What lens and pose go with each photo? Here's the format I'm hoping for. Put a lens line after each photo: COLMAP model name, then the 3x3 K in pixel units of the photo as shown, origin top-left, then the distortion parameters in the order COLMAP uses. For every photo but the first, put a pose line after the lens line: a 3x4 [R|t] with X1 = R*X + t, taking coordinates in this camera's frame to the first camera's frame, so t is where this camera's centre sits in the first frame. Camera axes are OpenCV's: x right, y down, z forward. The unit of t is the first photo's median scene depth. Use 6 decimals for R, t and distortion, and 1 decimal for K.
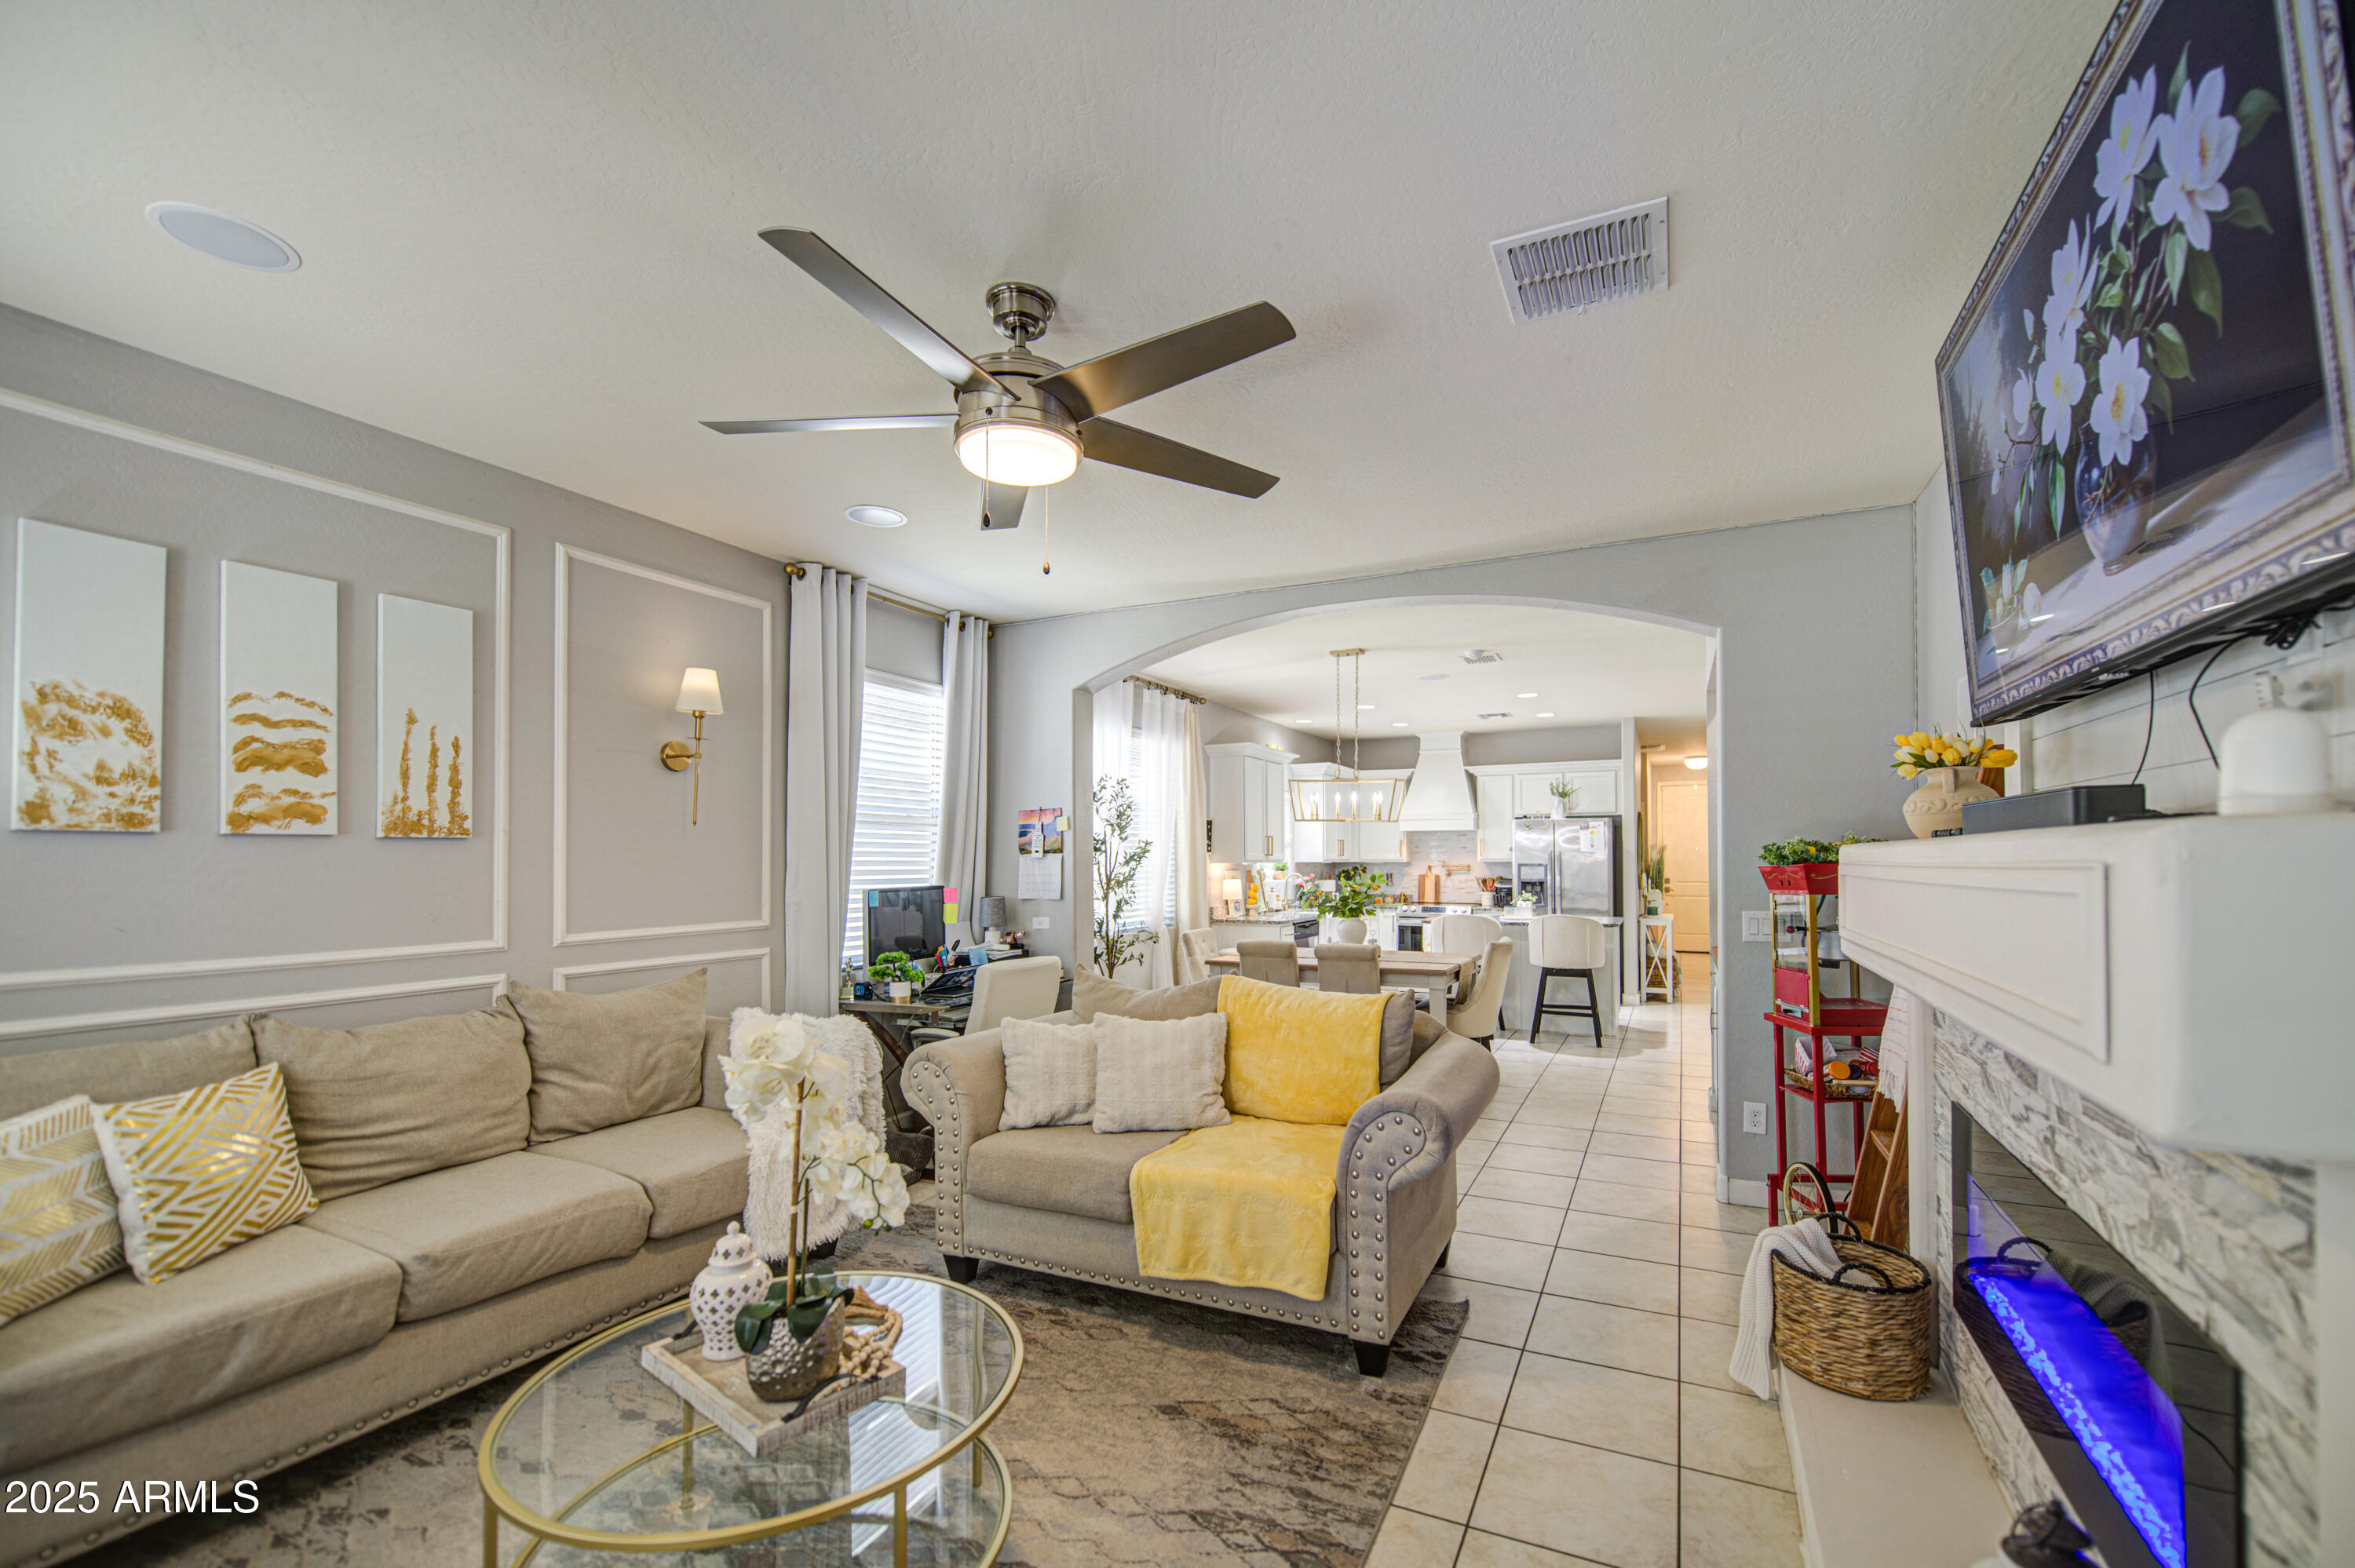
lens RADIAL K [[1005.4, 0, 1180.4], [0, 1005.4, 847.5], [0, 0, 1]] dist [-0.000272, -0.005966]
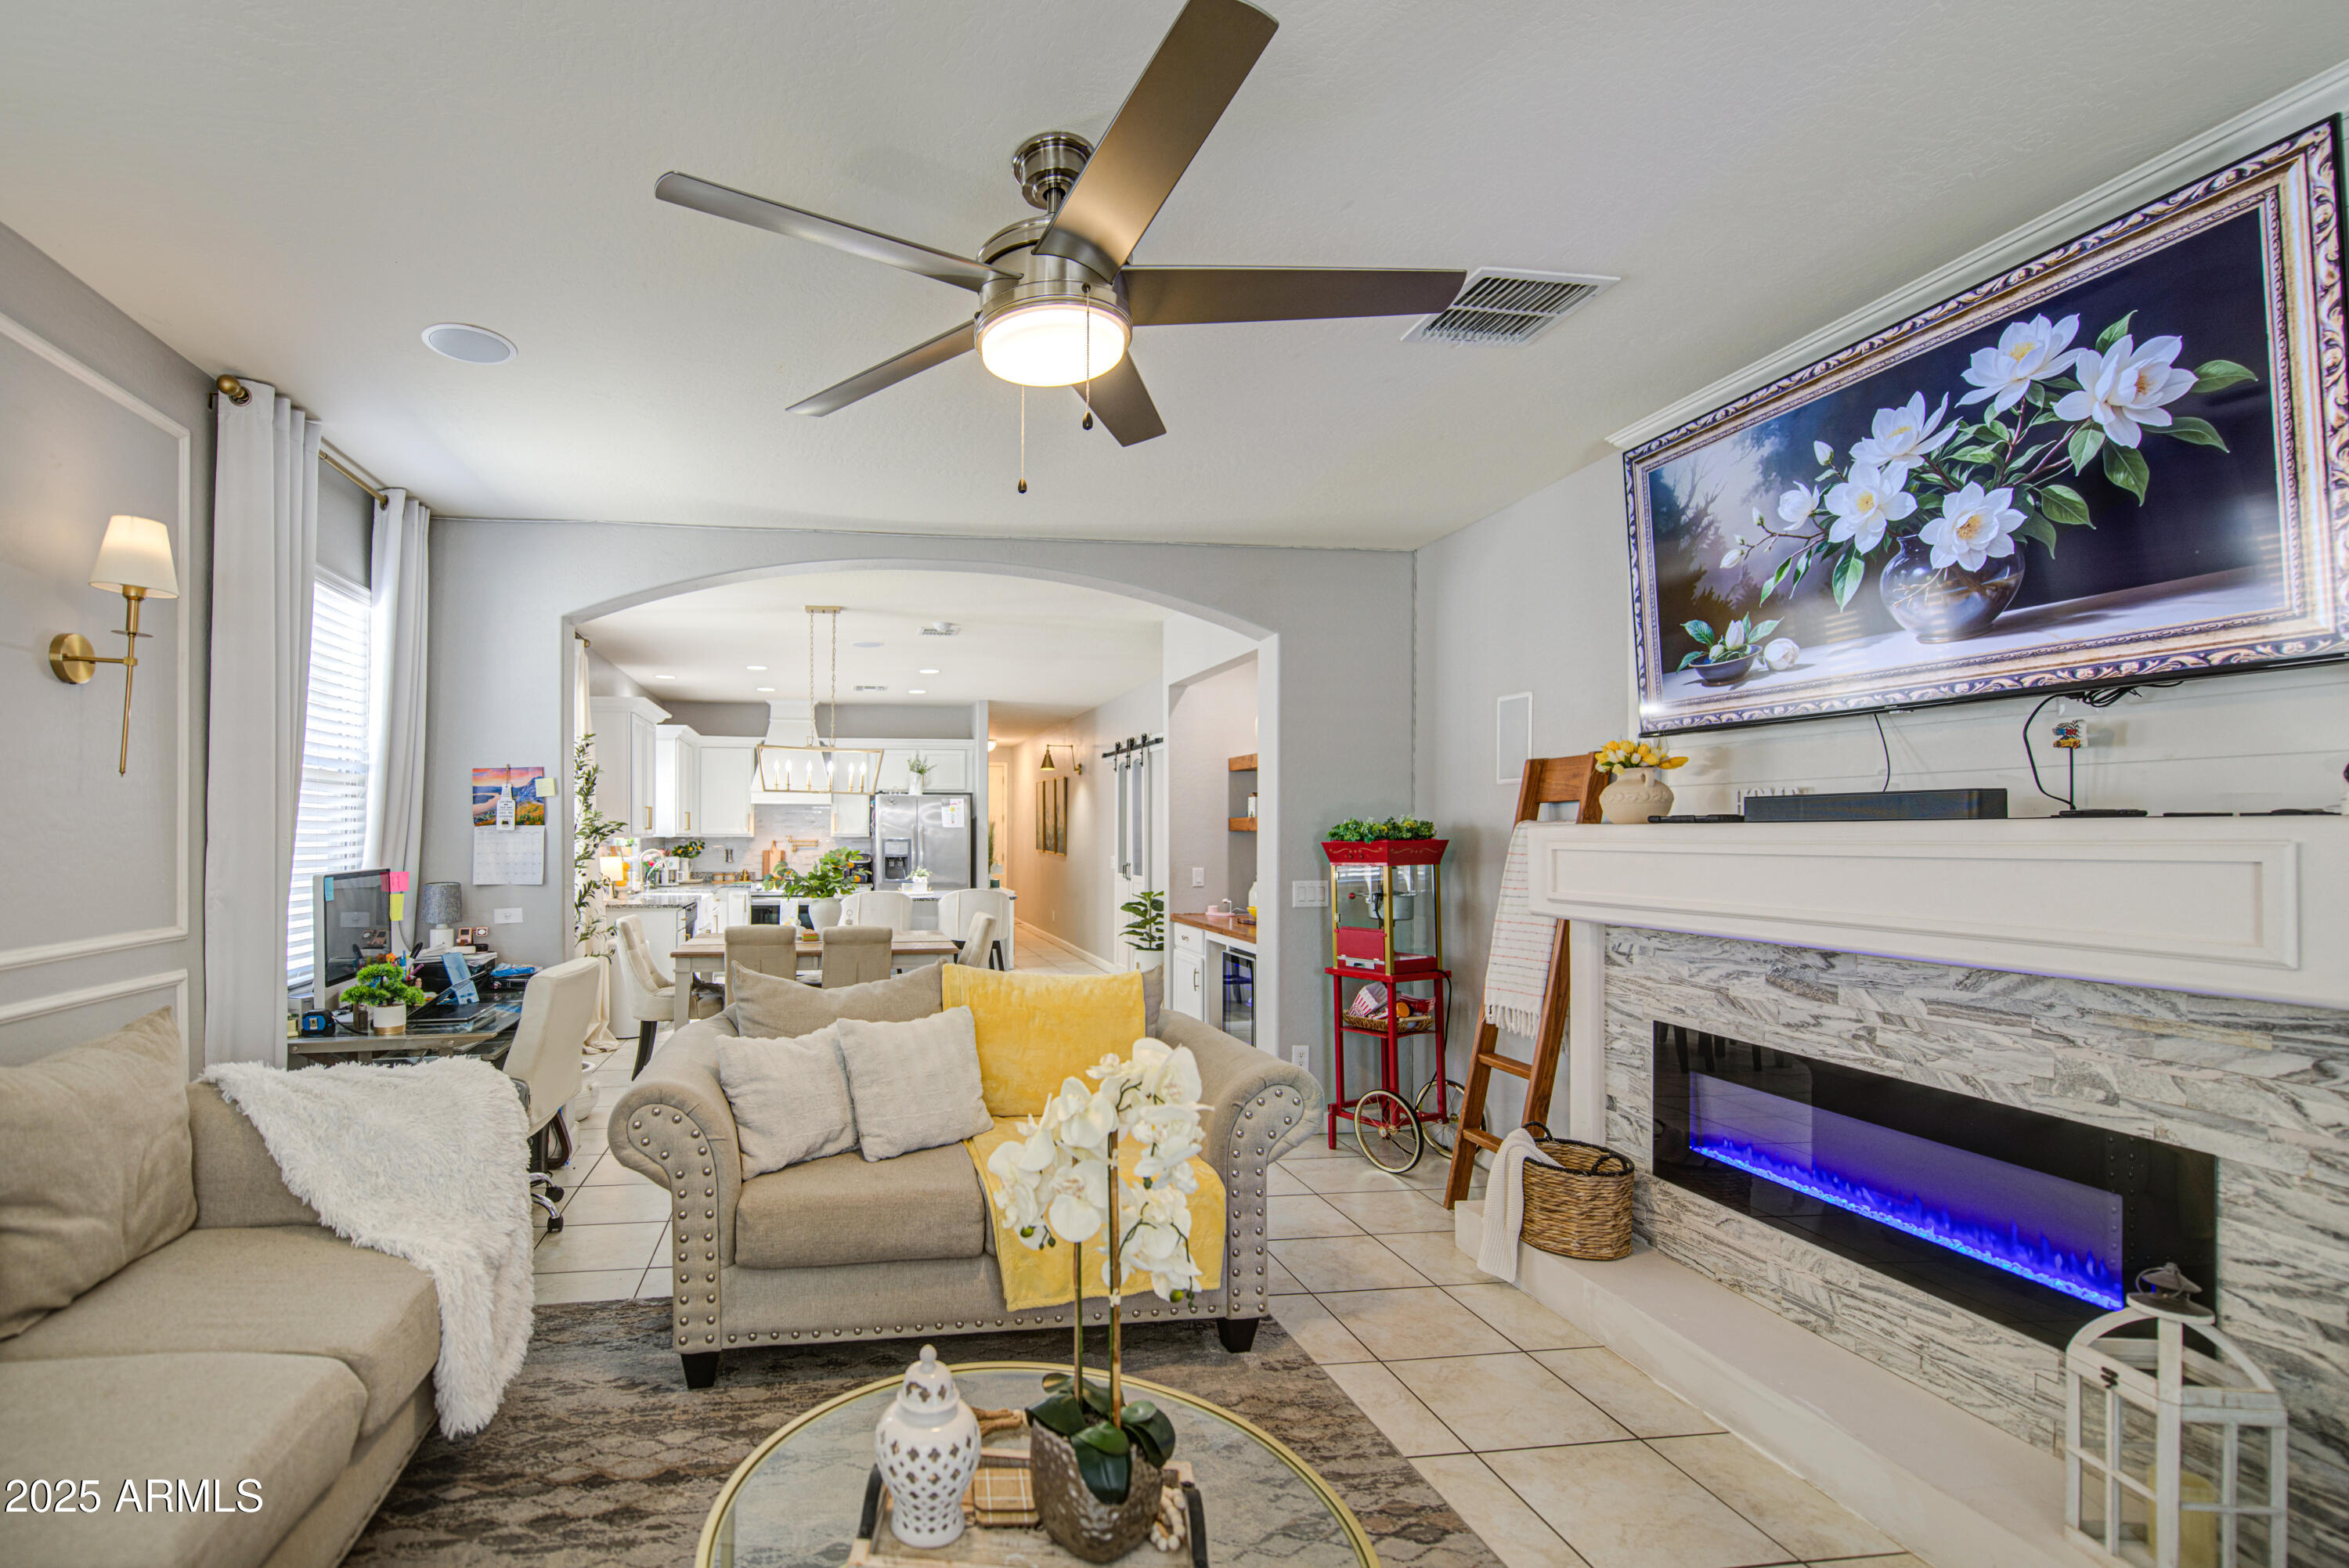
lens RADIAL K [[1026.4, 0, 1174.6], [0, 1026.4, 839.9], [0, 0, 1]] dist [0.008791, -0.011235]
pose [[0.834579, 0.001731, 0.550886, -0.305134], [-0.011125, 0.999844, 0.013713, 0.001288], [-0.550776, -0.017573, 0.834468, 0.133574]]
